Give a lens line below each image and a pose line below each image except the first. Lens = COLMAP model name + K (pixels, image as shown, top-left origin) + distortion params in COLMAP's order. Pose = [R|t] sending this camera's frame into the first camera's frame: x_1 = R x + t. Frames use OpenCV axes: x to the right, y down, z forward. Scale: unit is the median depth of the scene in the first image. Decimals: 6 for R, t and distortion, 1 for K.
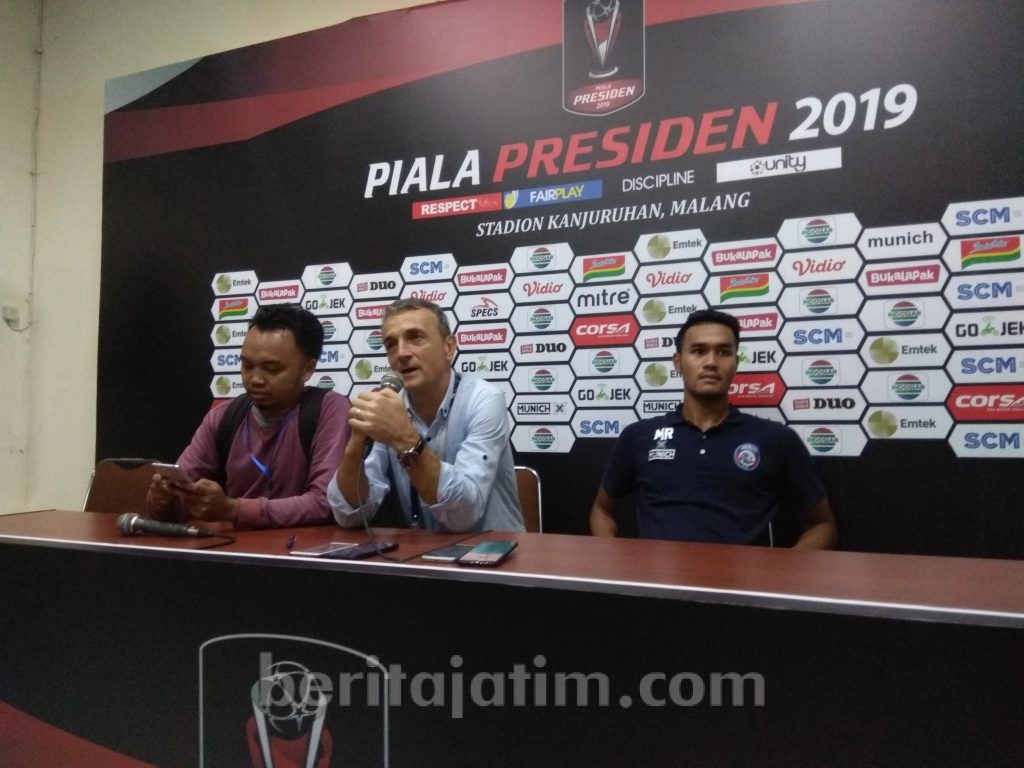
lens RADIAL K [[793.9, 0, 509.5], [0, 793.9, 384.7], [0, 0, 1]] dist [0.098949, -0.168918]
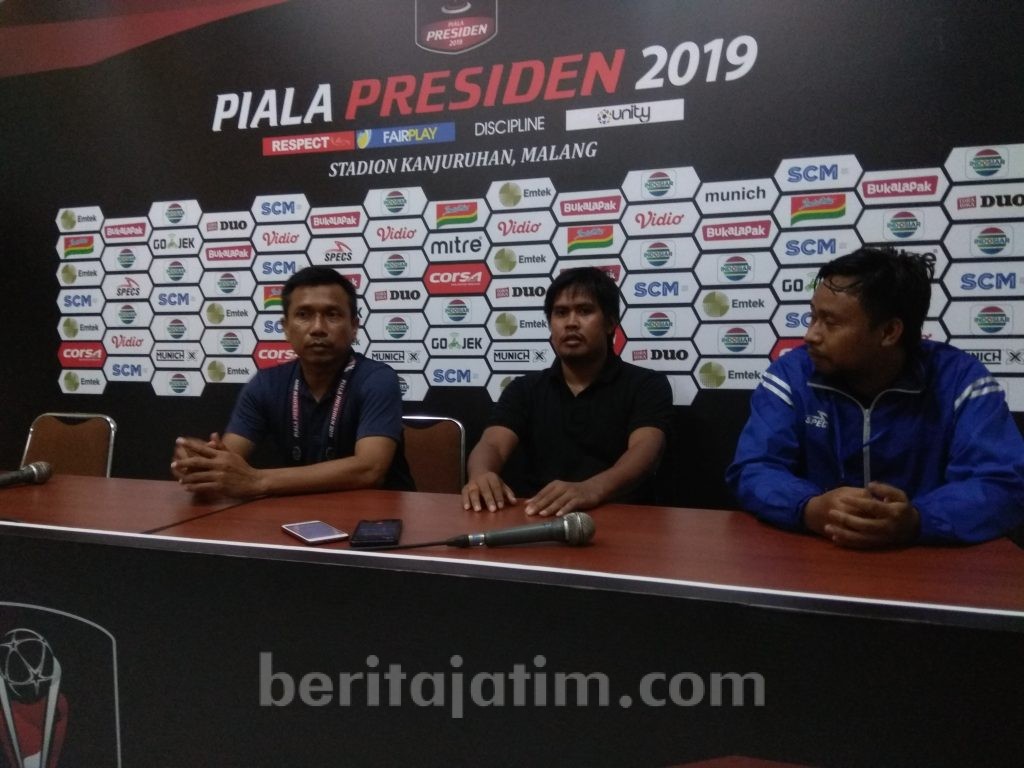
lens RADIAL K [[793.9, 0, 521.4], [0, 793.9, 386.4], [0, 0, 1]] dist [0.098949, -0.168918]
pose [[0.995746, 0.001614, 0.092124, 0.108691], [-0.009390, 0.996418, 0.084046, -0.018608], [-0.091659, -0.084553, 0.992194, -0.003642]]
